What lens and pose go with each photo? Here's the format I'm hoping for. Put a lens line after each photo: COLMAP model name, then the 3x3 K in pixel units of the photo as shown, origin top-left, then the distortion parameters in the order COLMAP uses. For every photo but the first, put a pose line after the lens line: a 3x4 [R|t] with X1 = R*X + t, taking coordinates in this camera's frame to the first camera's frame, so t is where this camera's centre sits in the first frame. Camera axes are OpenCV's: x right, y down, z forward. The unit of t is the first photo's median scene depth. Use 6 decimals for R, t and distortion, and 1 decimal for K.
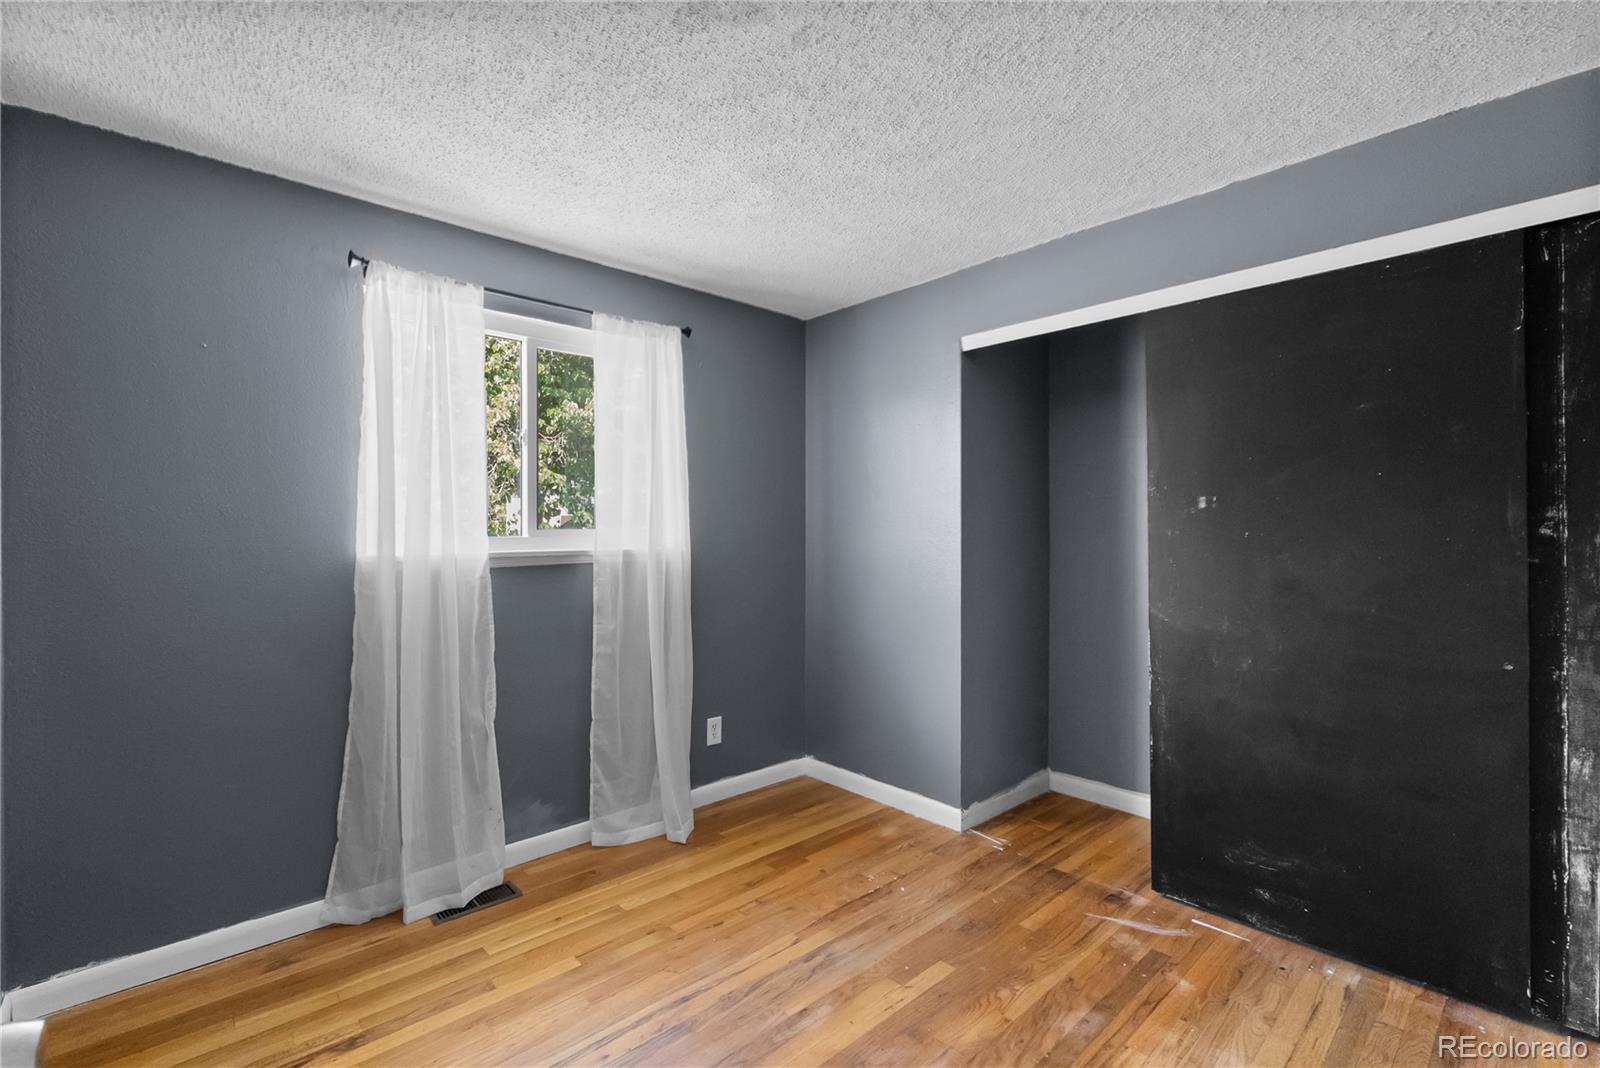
lens RADIAL K [[706.9, 0, 801.2], [0, 706.9, 510.9], [0, 0, 1]] dist [0.002506, 0.000164]
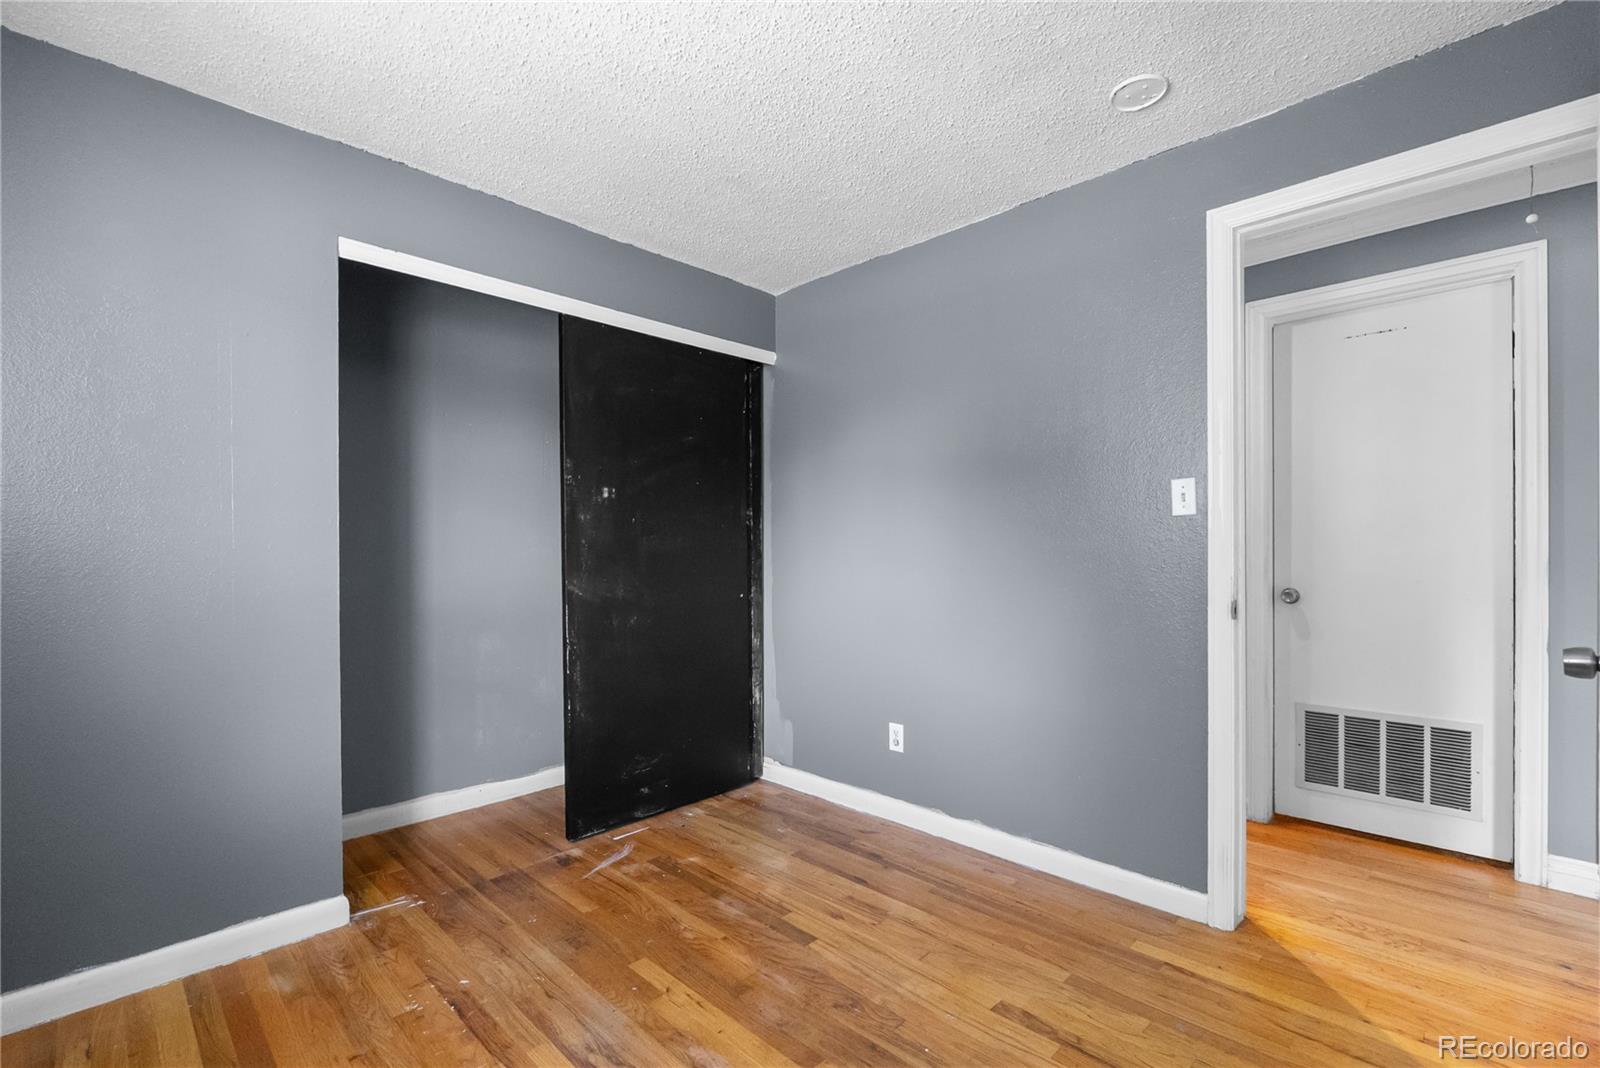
lens RADIAL K [[708.5, 0, 800.0], [0, 708.5, 534.0], [0, 0, 1]] dist [-0.004000, 0.000514]
pose [[-0.049266, 0.027101, 0.998418, -0.674890], [-0.024253, 0.999305, -0.028322, 0.087836], [-0.998491, -0.025610, -0.048574, 0.758265]]
